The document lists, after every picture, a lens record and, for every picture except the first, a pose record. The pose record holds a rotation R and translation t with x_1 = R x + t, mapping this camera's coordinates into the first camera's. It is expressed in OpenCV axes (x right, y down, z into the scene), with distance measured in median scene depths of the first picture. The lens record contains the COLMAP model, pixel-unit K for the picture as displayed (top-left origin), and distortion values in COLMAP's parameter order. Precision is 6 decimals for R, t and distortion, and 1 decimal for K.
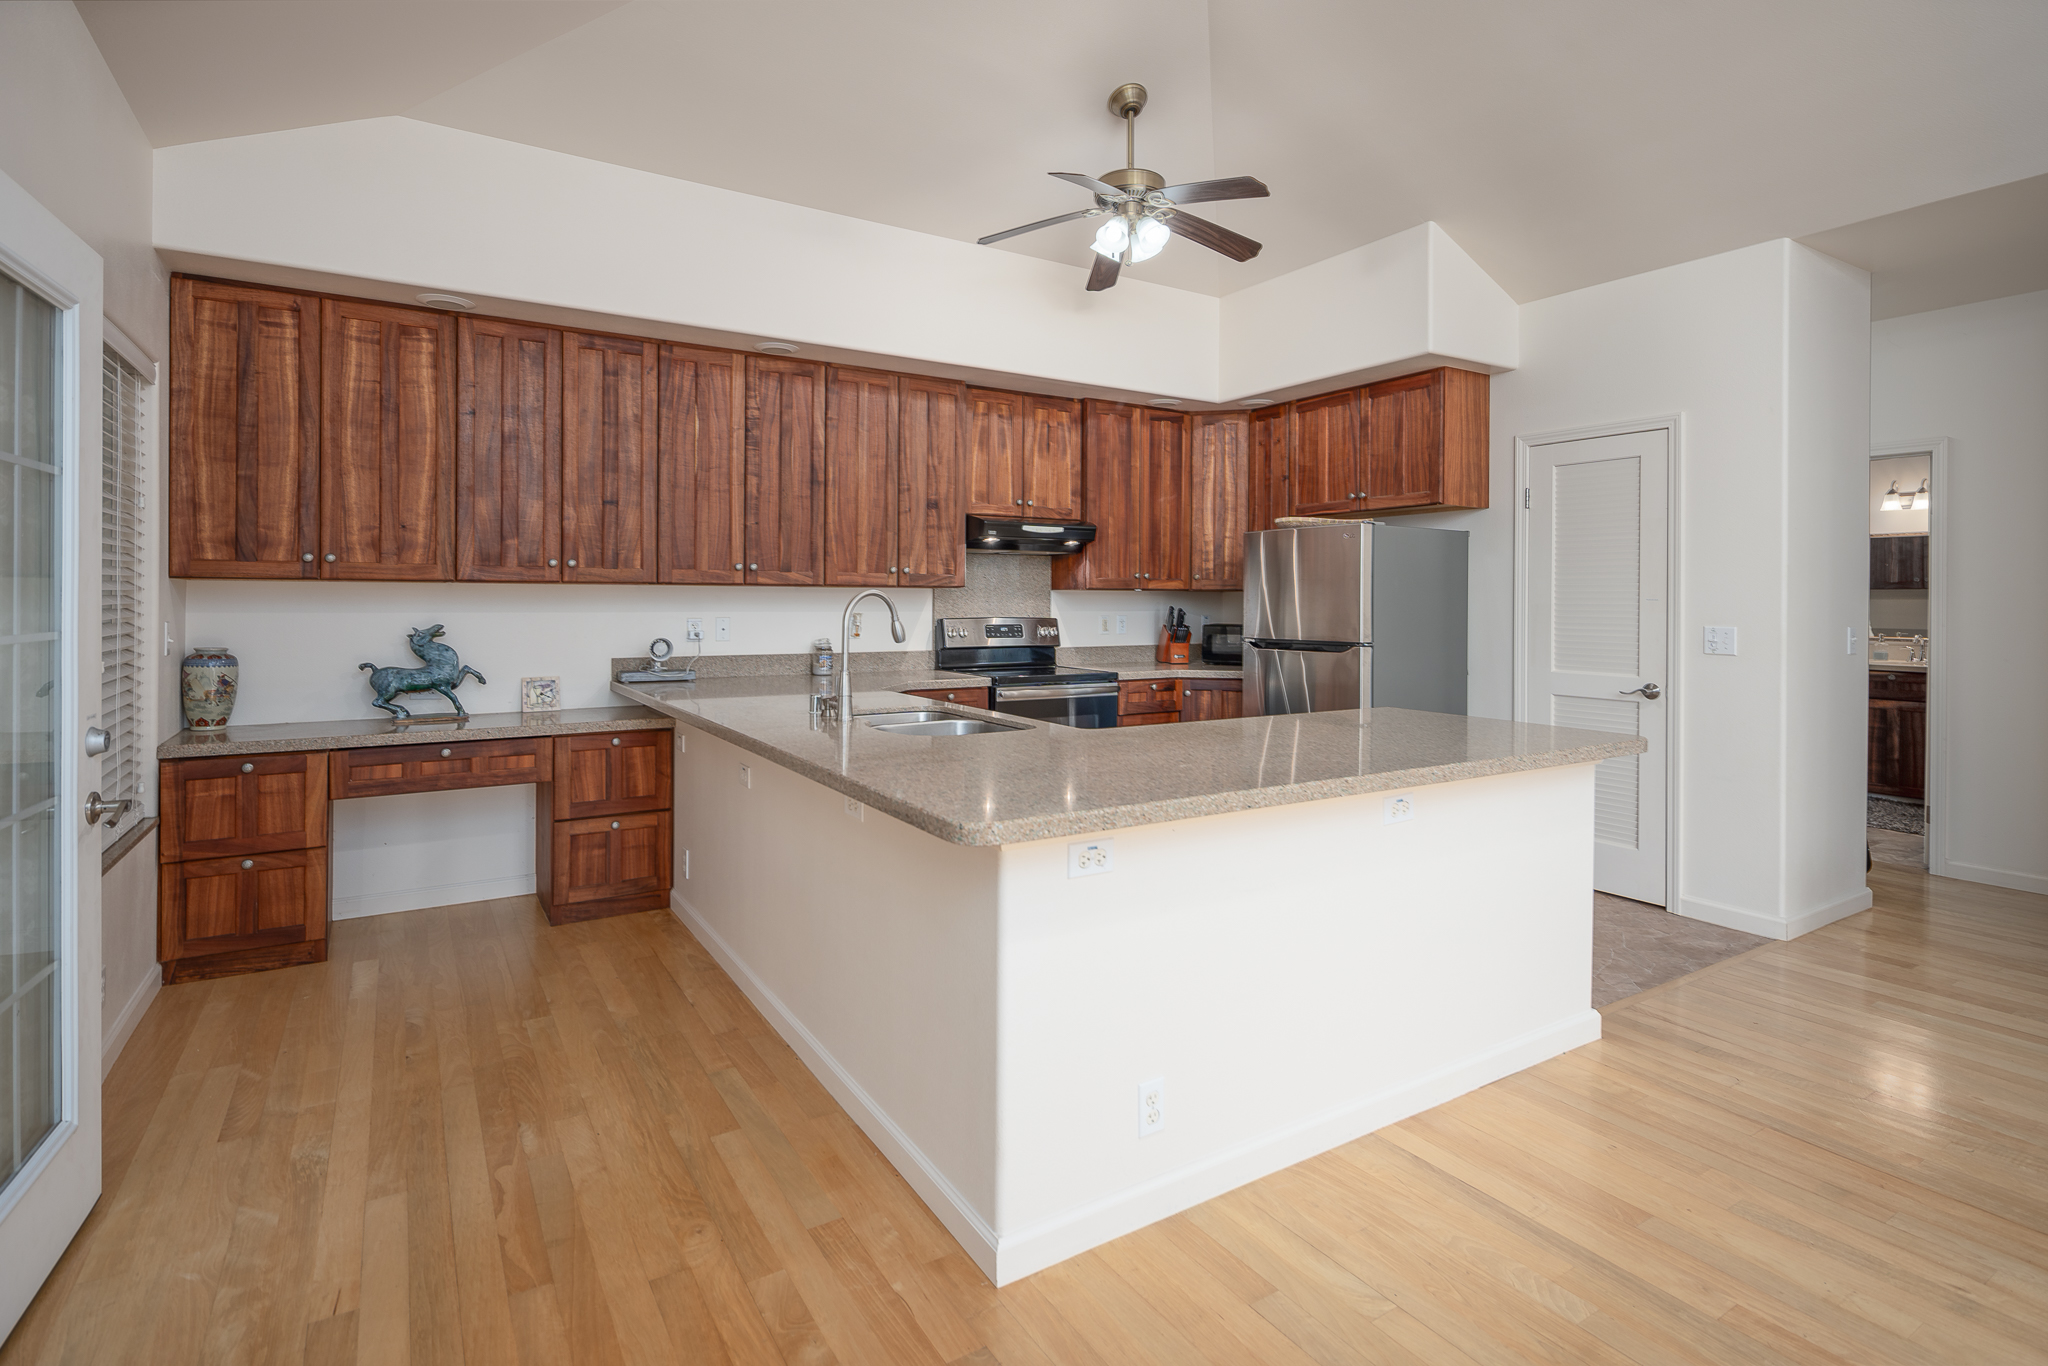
lens RADIAL K [[982.5, 0, 1007.4], [0, 982.5, 602.0], [0, 0, 1]] dist [0.000489, -0.001623]
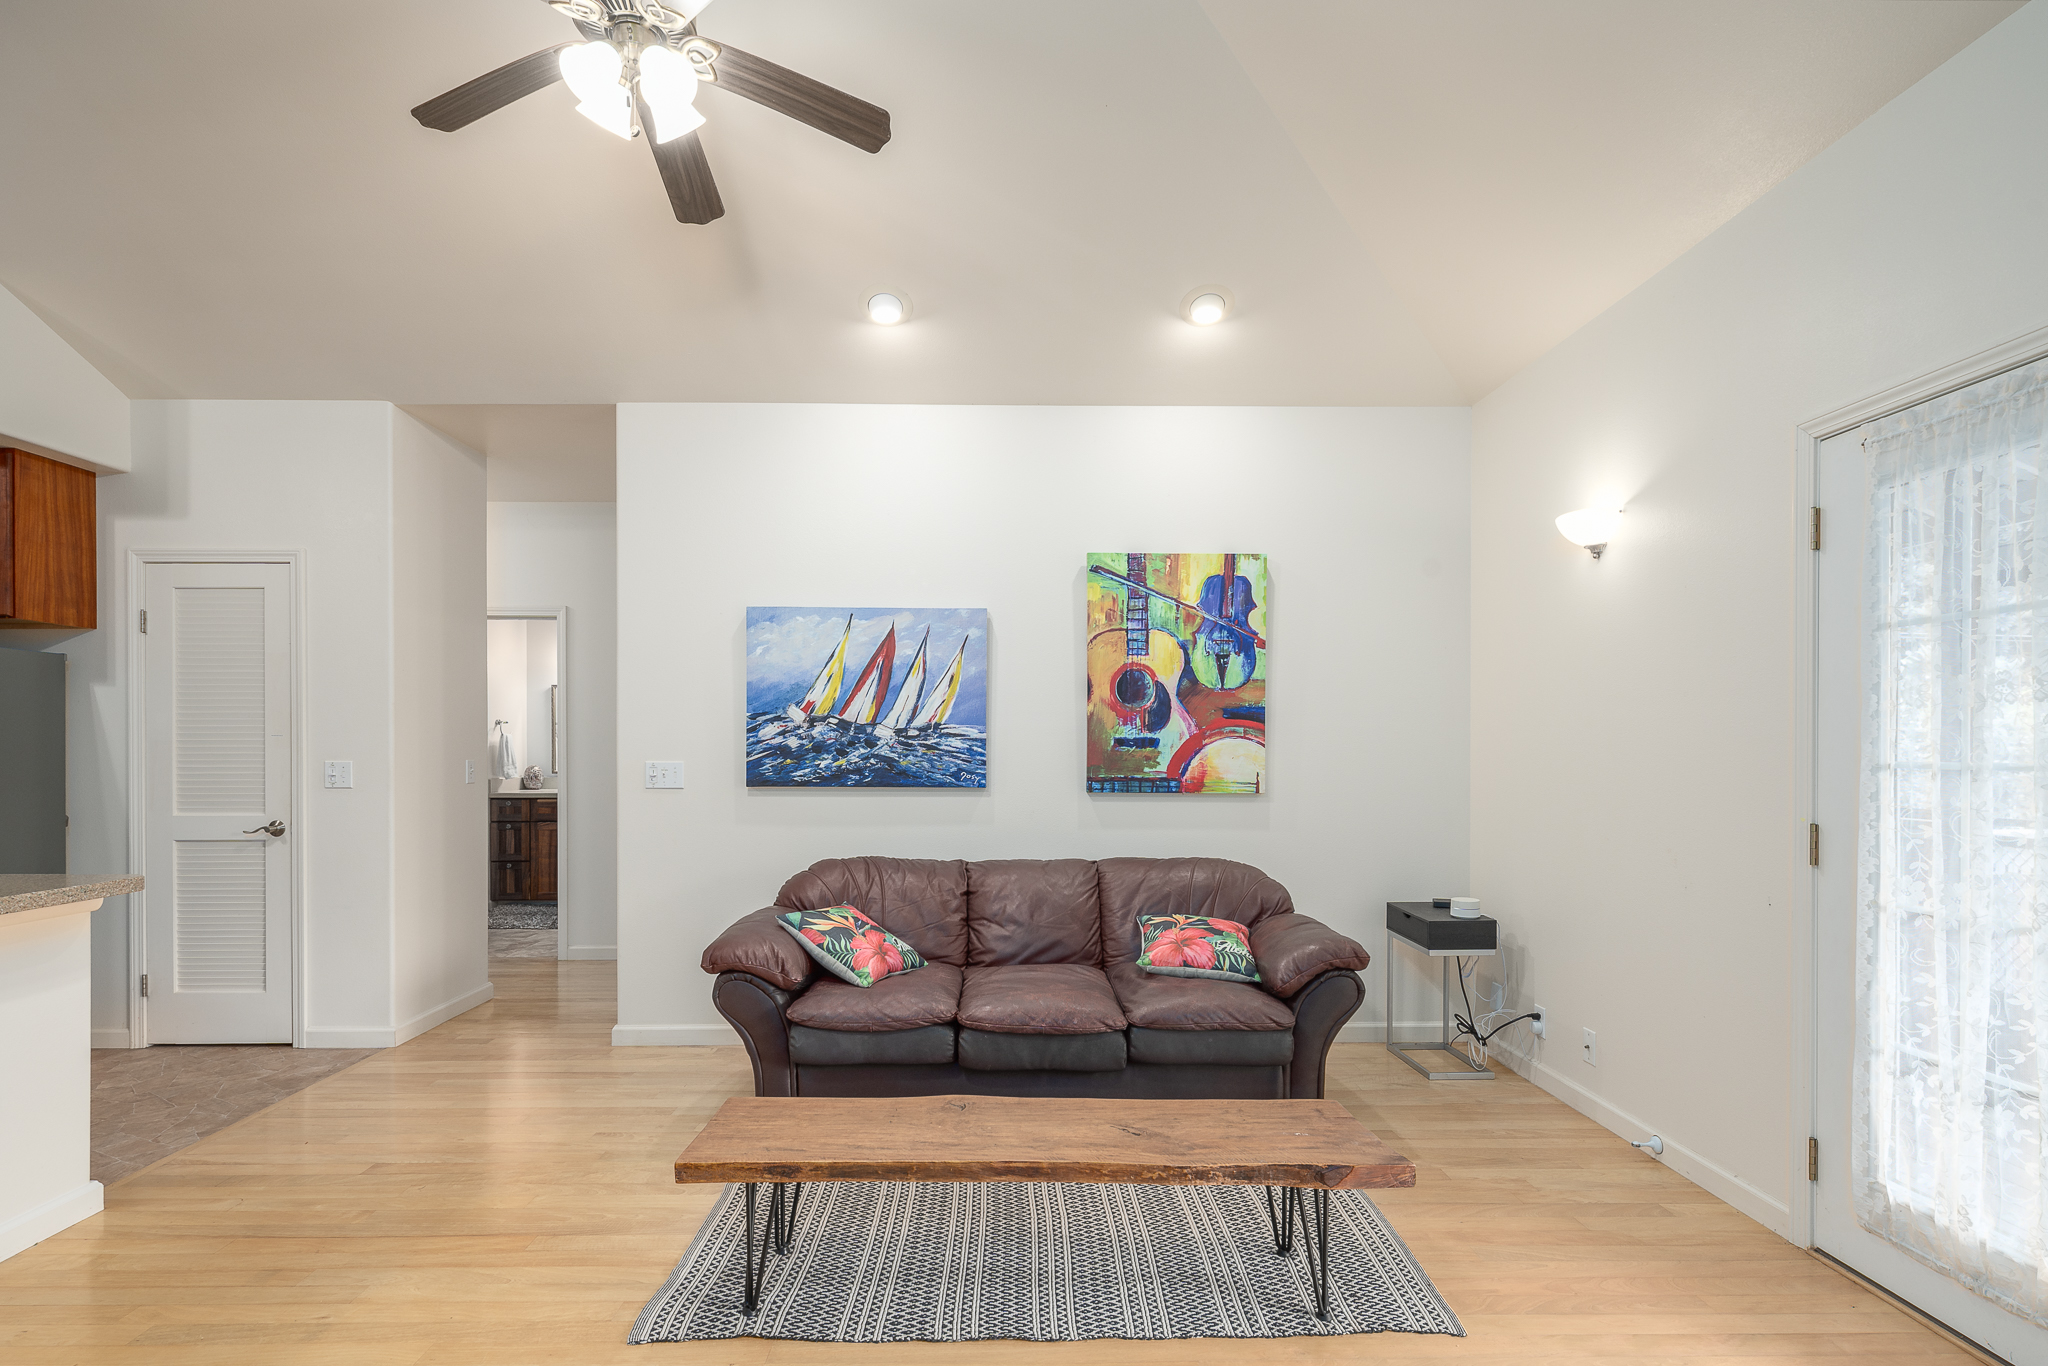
lens RADIAL K [[1003.3, 0, 1016.0], [0, 1003.3, 751.7], [0, 0, 1]] dist [0.002352, -0.000789]
pose [[0.522065, -0.009825, 0.852849, 0.281405], [0.005302, 0.999952, 0.008274, 0.014517], [-0.852889, 0.000202, 0.522091, -0.242202]]
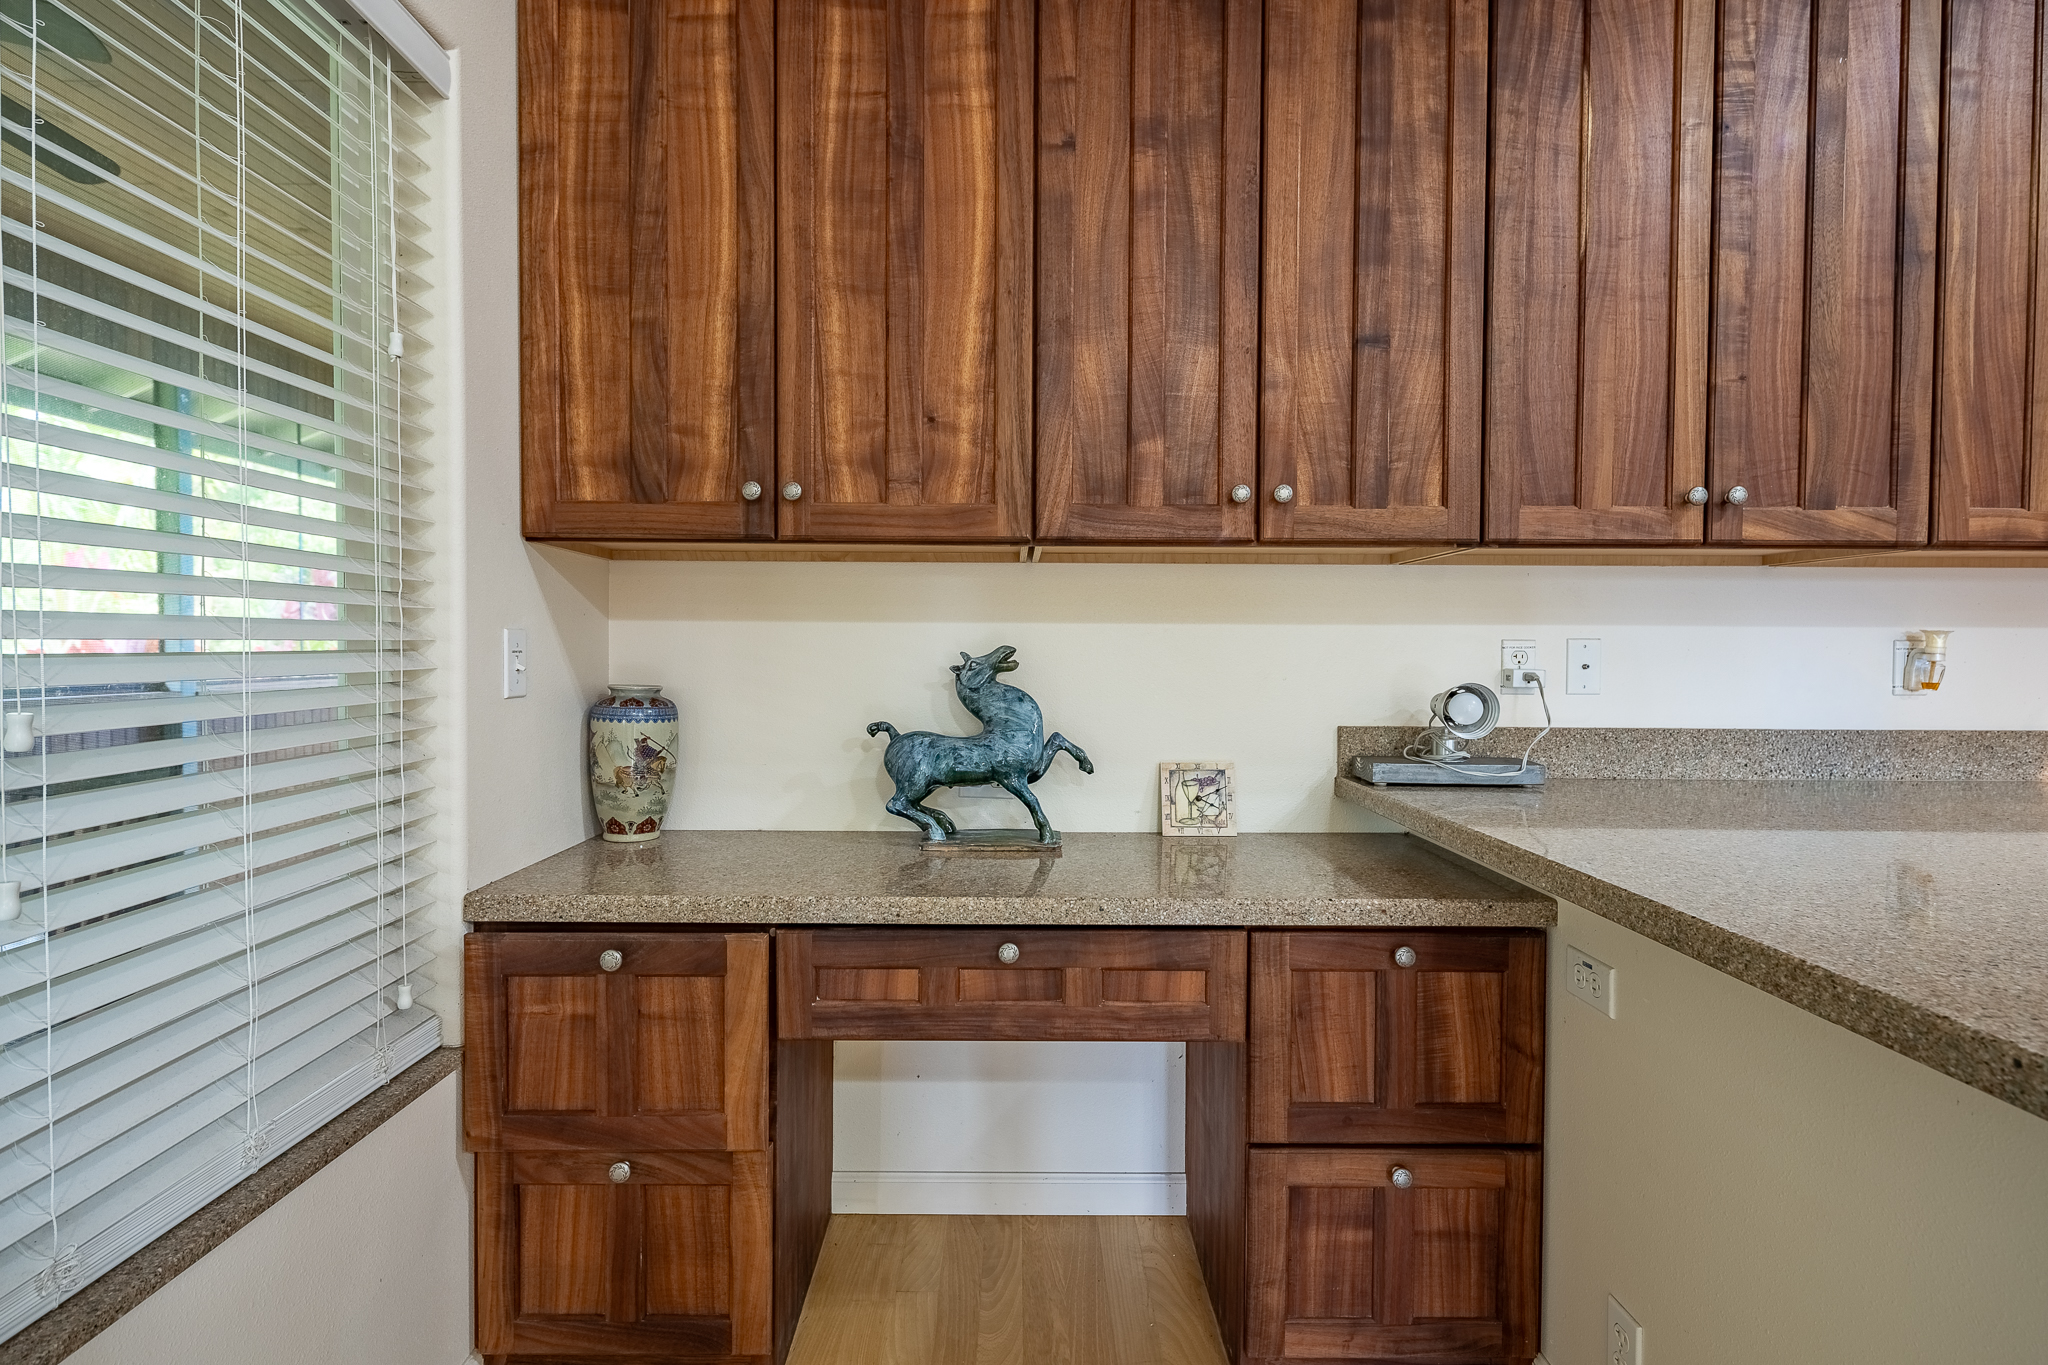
lens RADIAL K [[1003.3, 0, 1020.5], [0, 1003.3, 675.4], [0, 0, 1]] dist [0.002352, -0.000789]
pose [[0.851673, 0.011588, -0.523946, -0.322569], [-0.001104, 0.999793, 0.020318, 0.027787], [0.524073, -0.016726, 0.851509, 0.597835]]
